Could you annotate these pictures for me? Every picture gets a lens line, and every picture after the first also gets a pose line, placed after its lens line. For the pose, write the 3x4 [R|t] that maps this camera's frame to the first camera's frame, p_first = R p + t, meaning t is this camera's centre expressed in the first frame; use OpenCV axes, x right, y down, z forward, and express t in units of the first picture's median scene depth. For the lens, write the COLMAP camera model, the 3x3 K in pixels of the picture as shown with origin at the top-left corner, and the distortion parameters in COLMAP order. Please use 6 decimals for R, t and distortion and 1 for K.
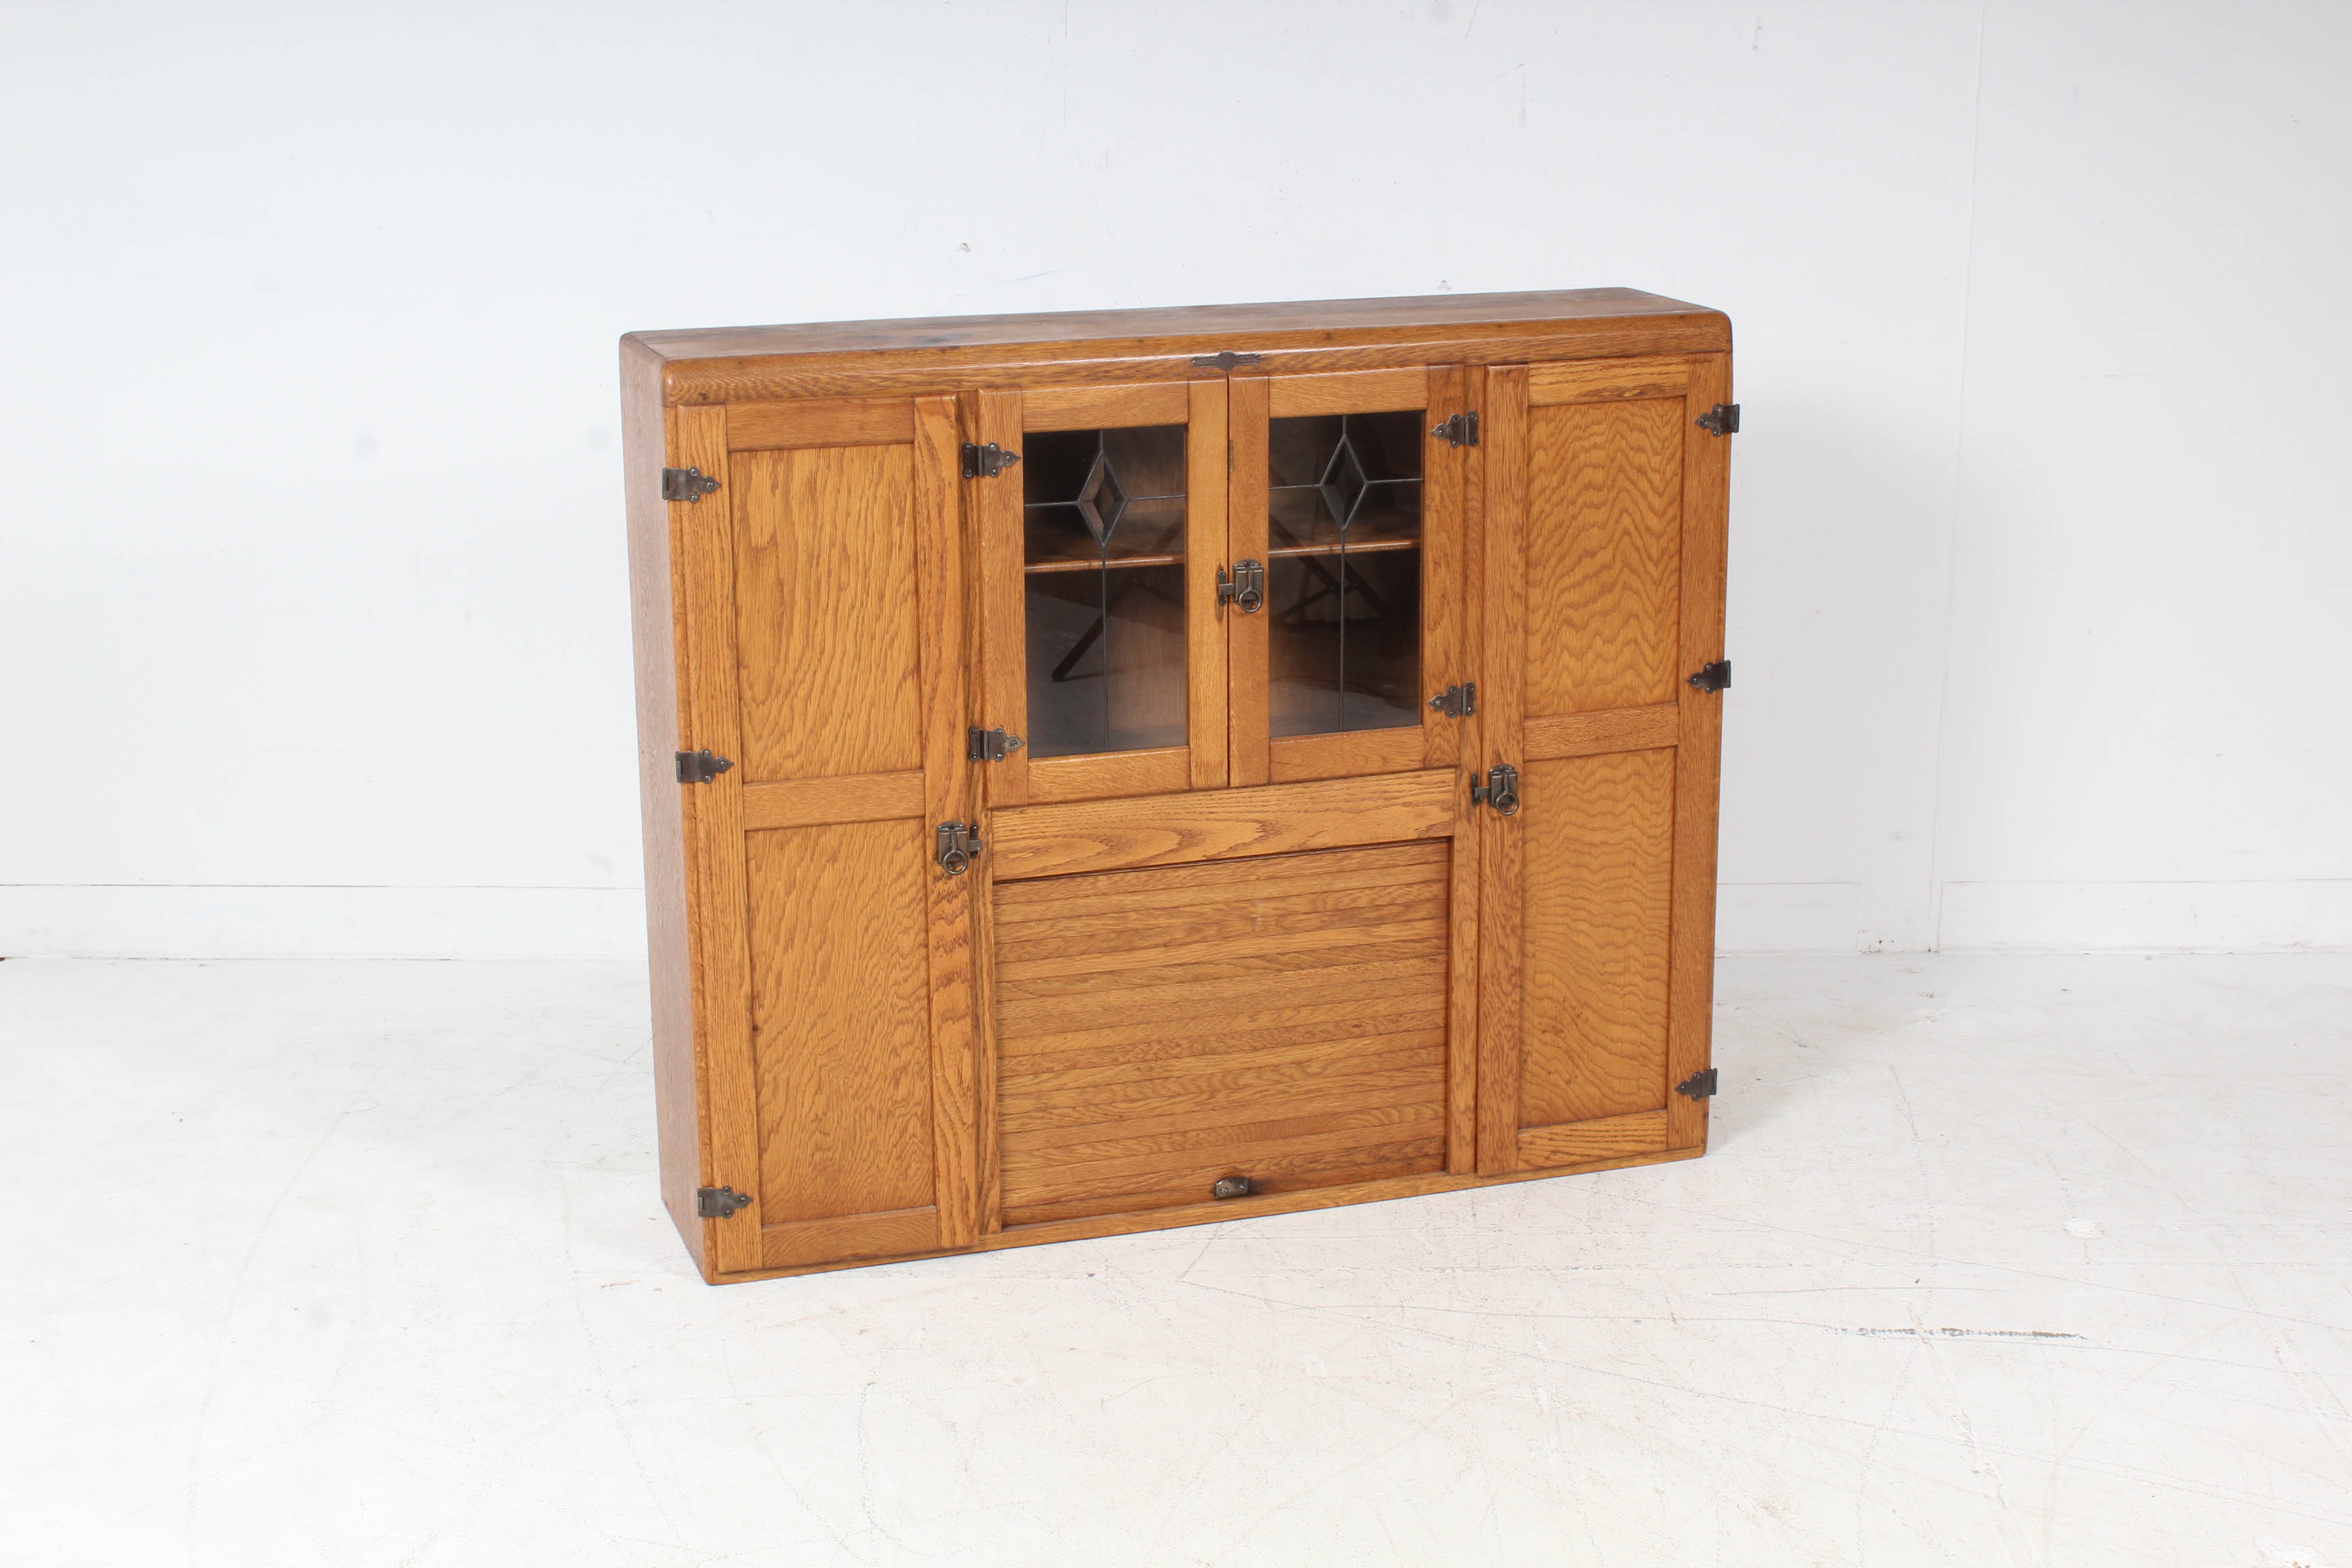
lens RADIAL K [[3463.8, 0, 1159.3], [0, 3463.8, 773.2], [0, 0, 1]] dist [-0.030487, 0.000000]
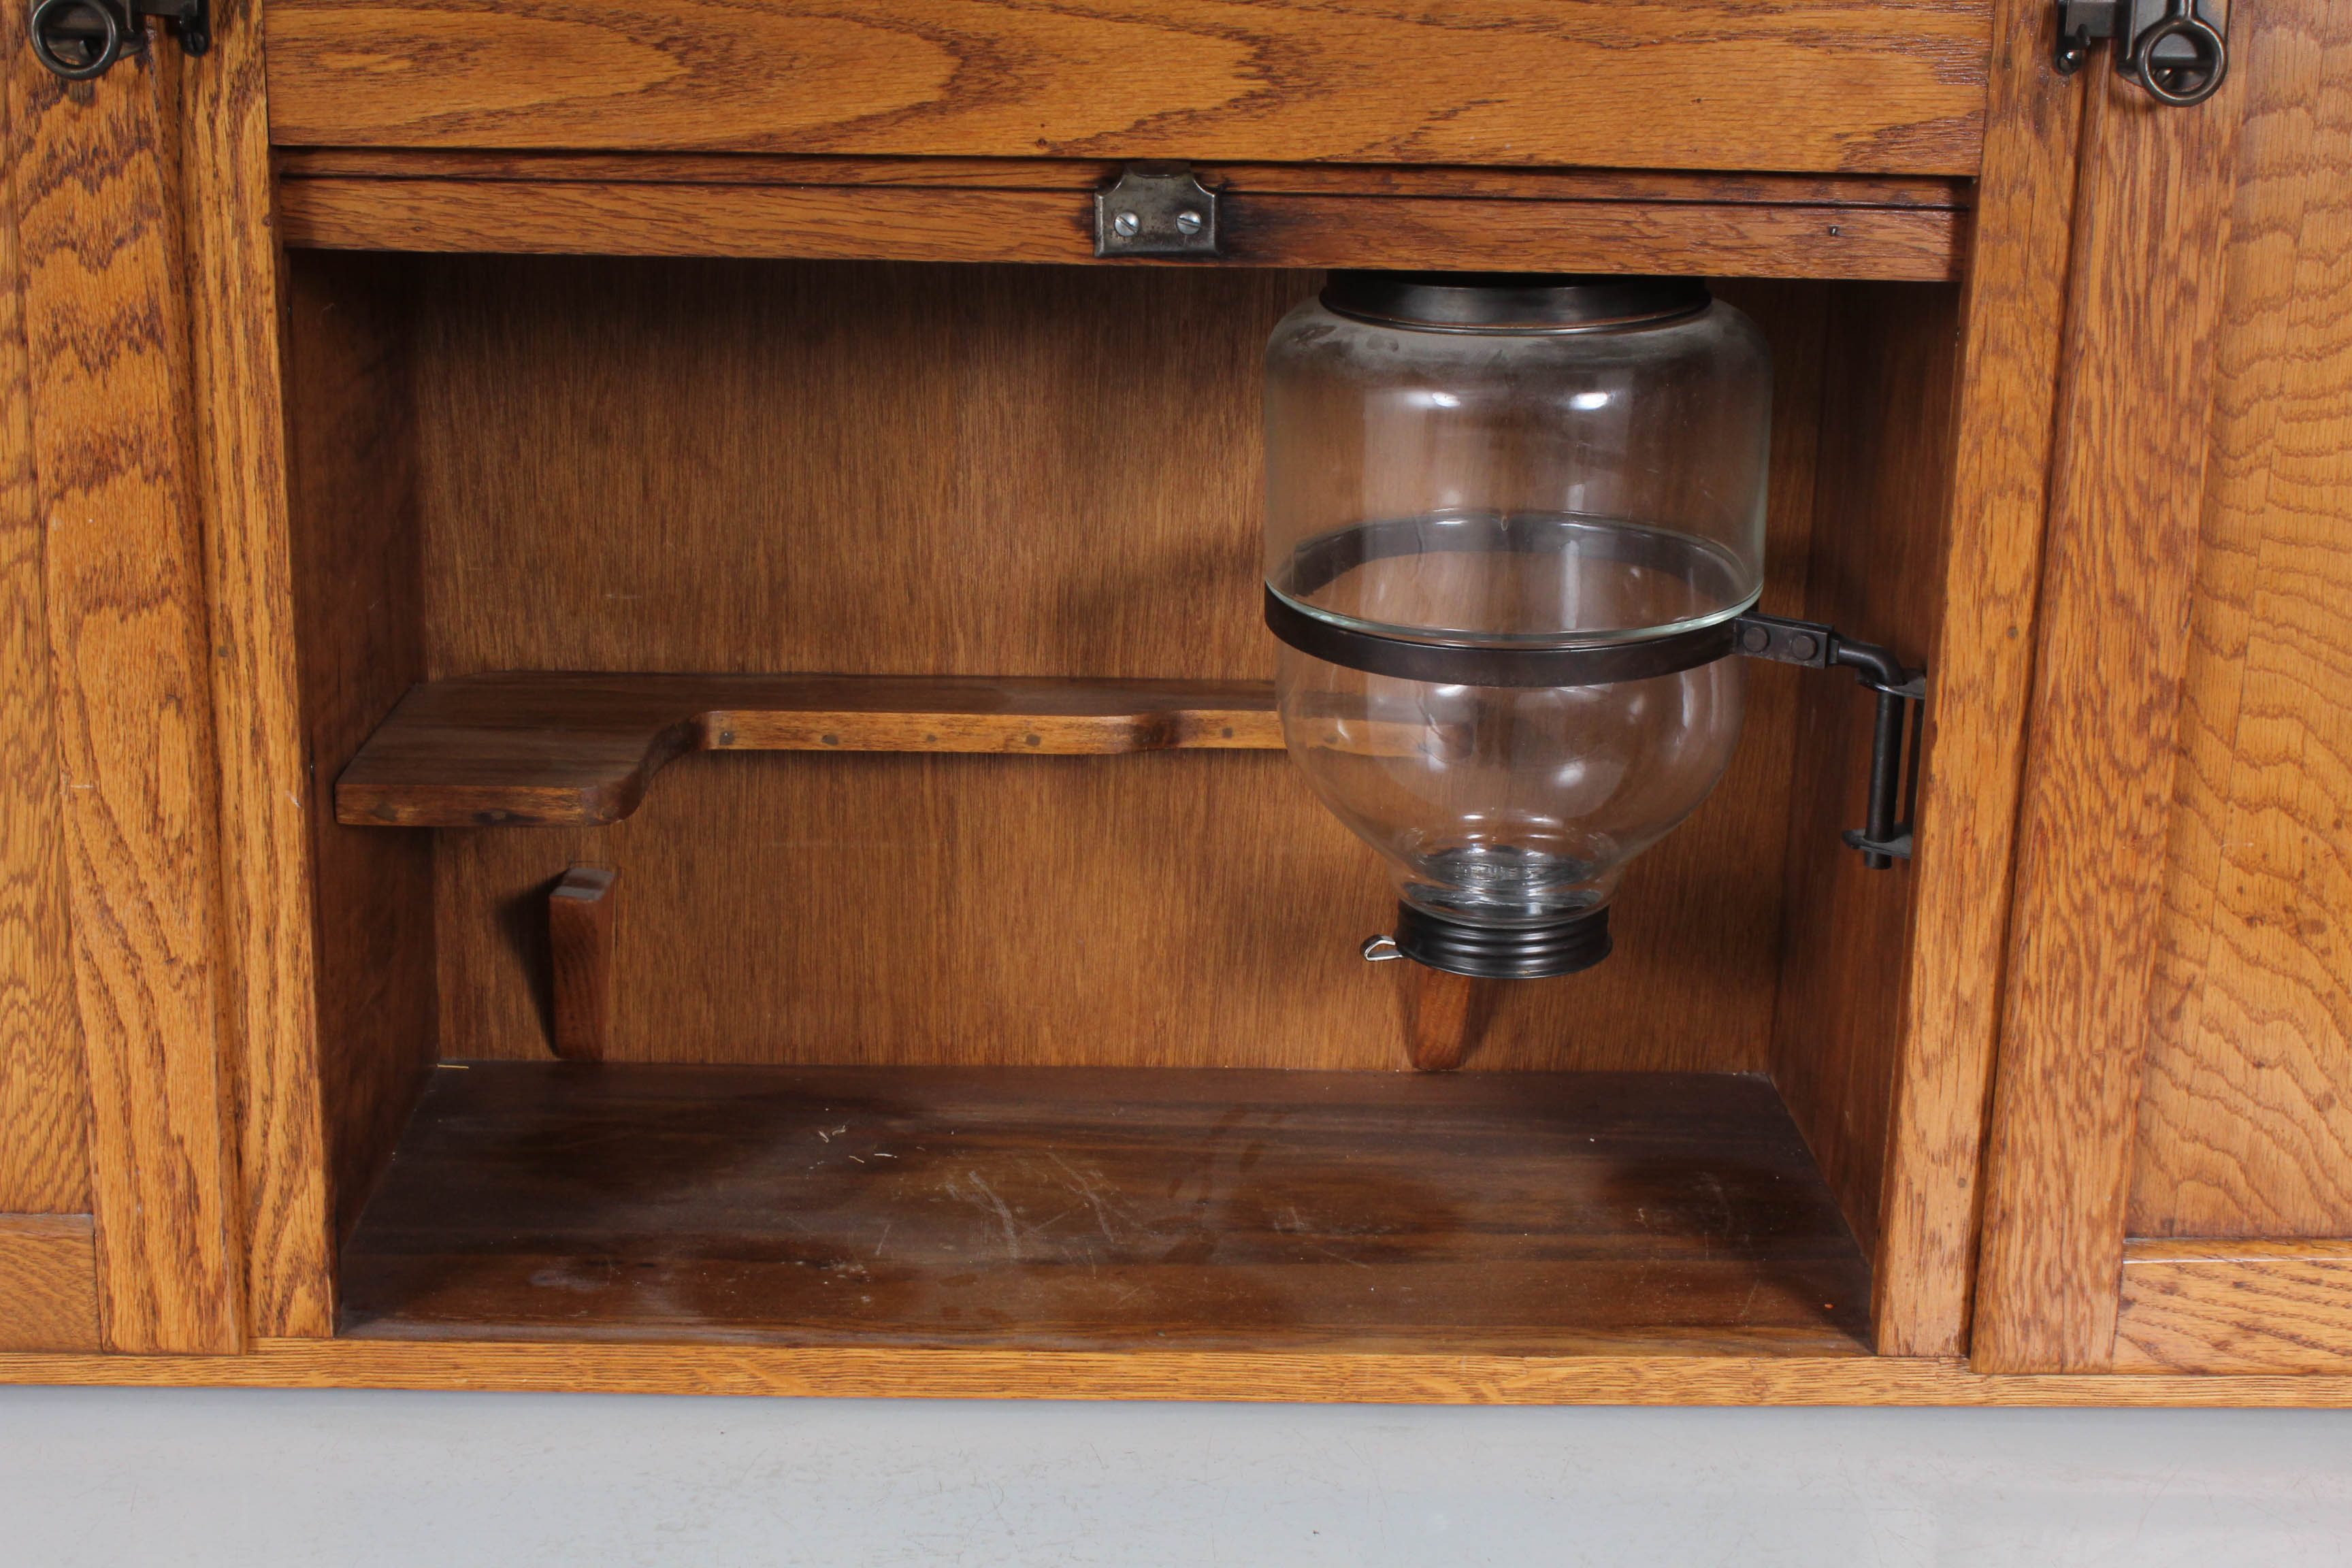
lens RADIAL K [[3335.2, 0, 1180.0], [0, 3335.2, 803.9], [0, 0, 1]] dist [-0.034062, 0.000000]
pose [[0.957507, 0.109225, -0.266928, 0.101411], [-0.101741, 0.993934, 0.041749, 0.064427], [0.269869, -0.012817, 0.962812, 0.728606]]
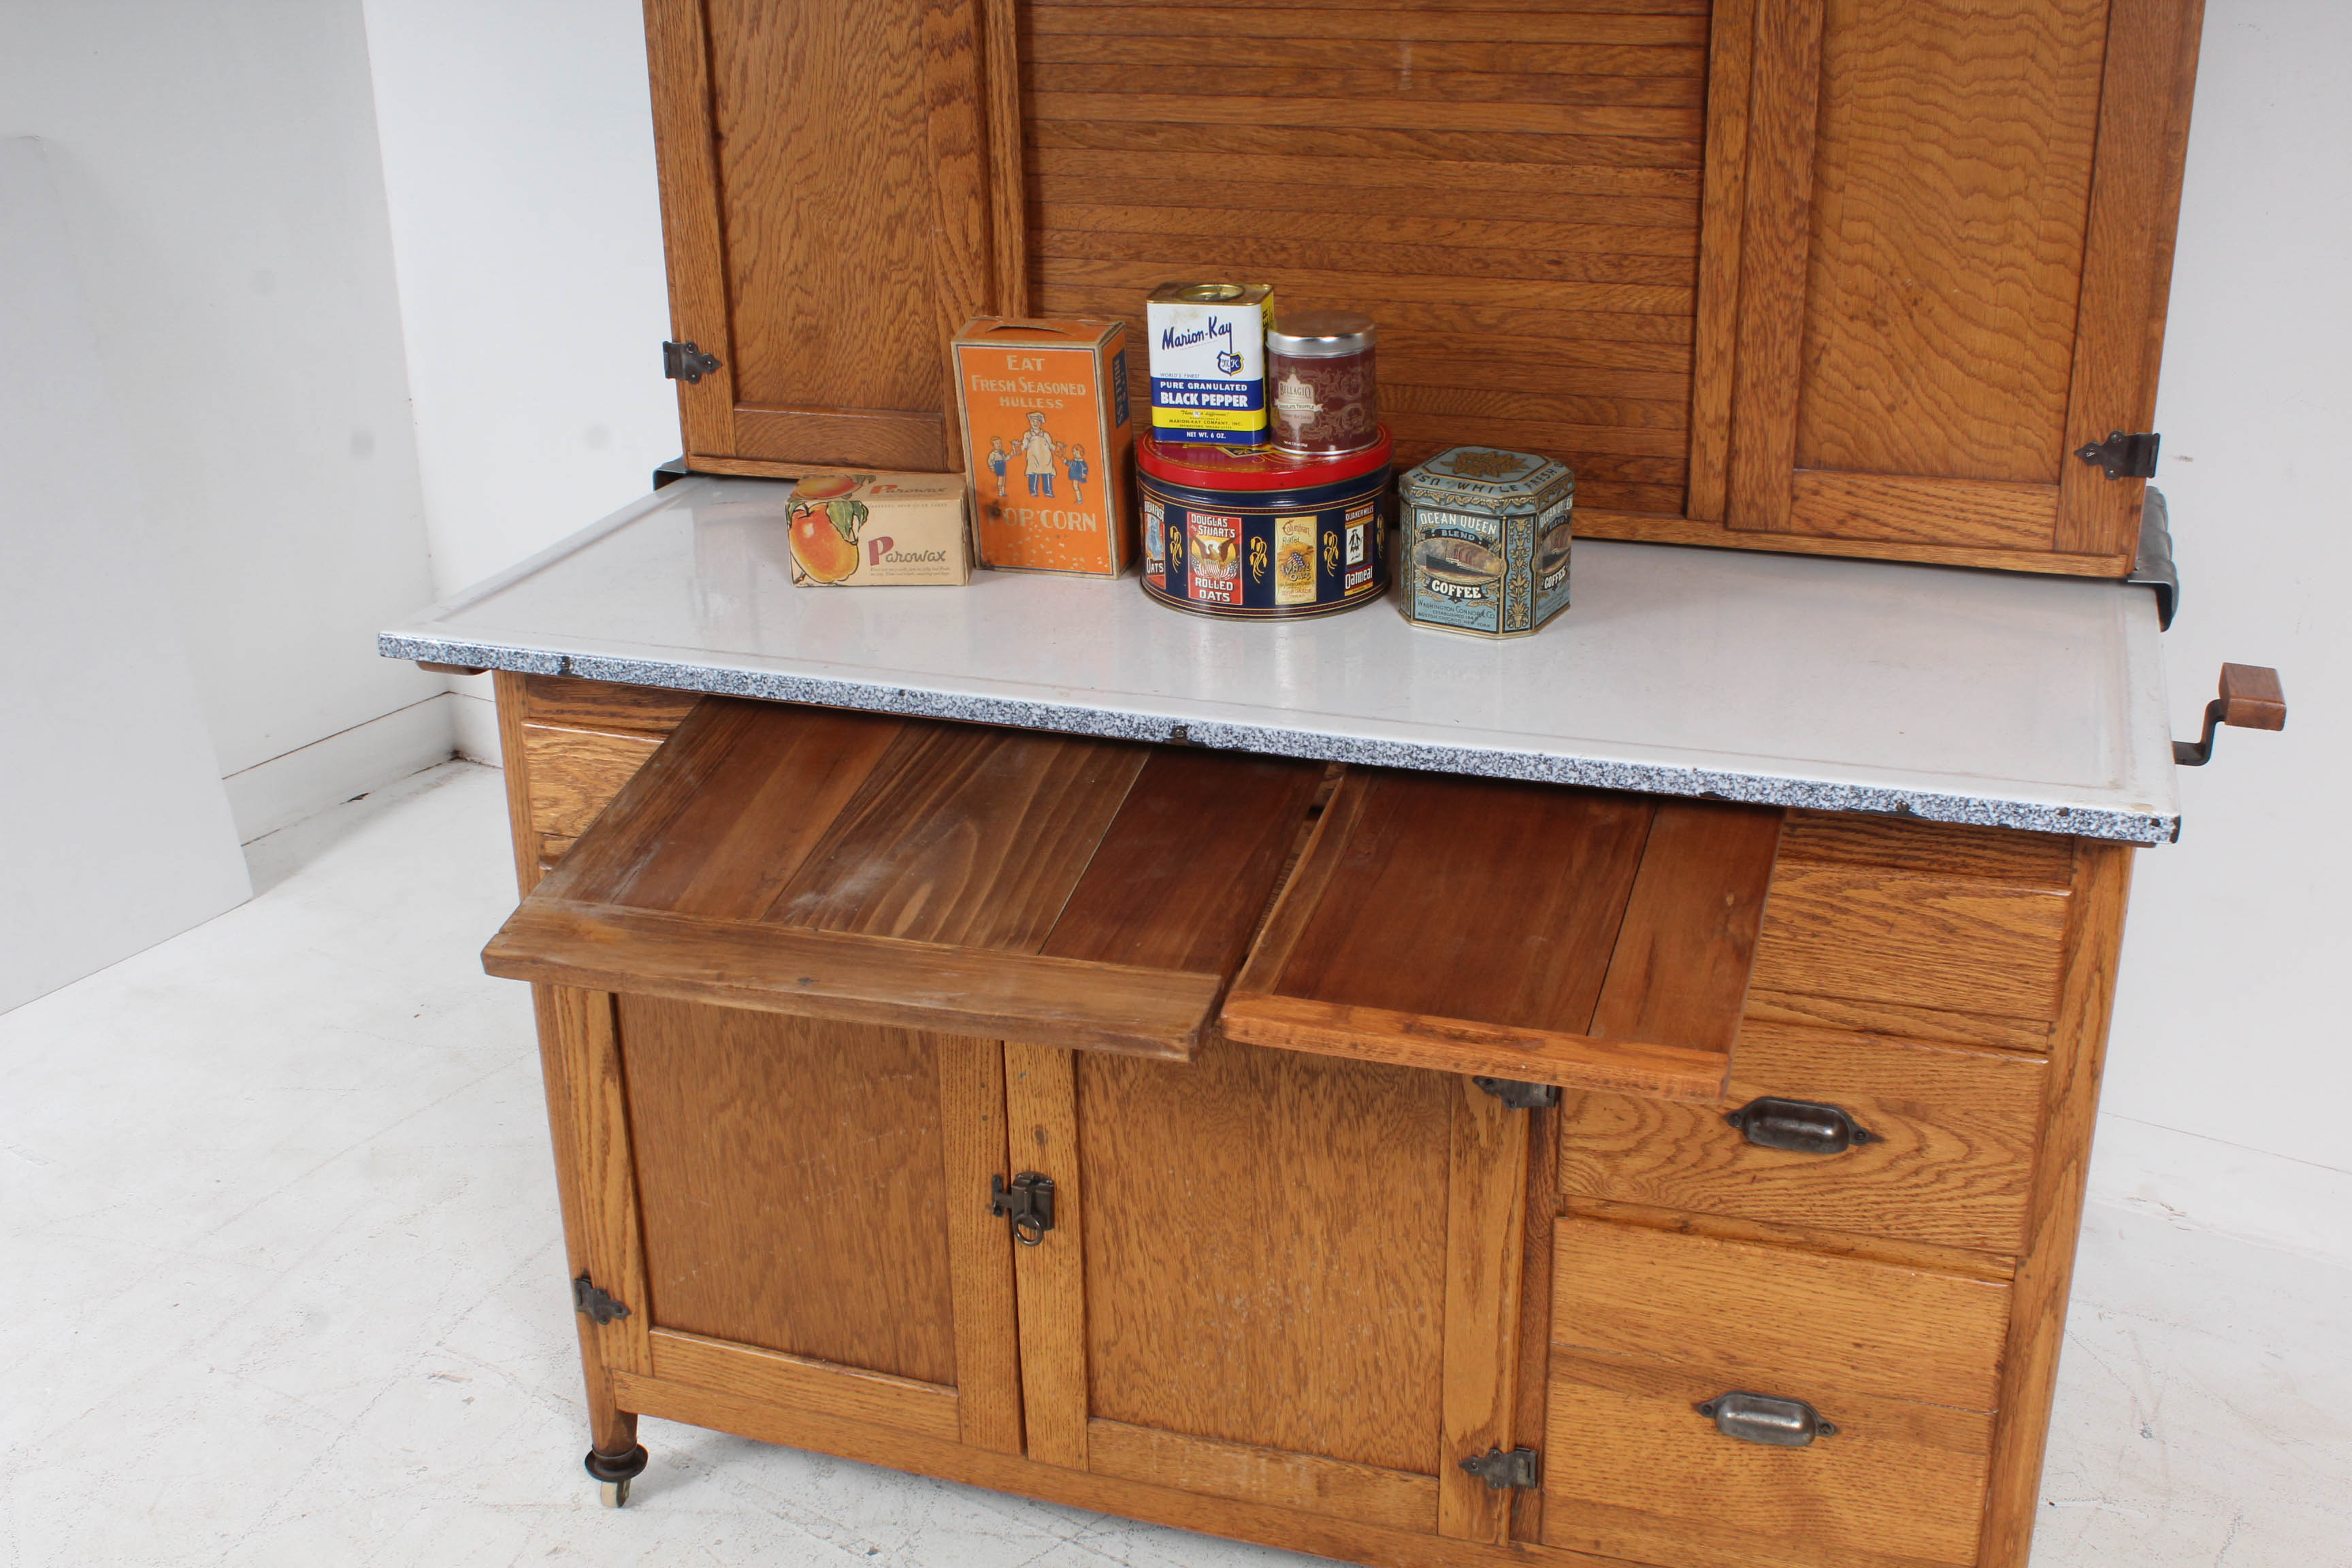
lens RADIAL K [[2463.7, 0, 1194.2], [0, 2463.7, 786.7], [0, 0, 1]] dist [-0.098733, 0.000000]
pose [[0.808824, 0.217600, -0.546310, 0.285650], [-0.137732, 0.973276, 0.183749, 0.095907], [0.571694, -0.073376, 0.817179, 0.577215]]
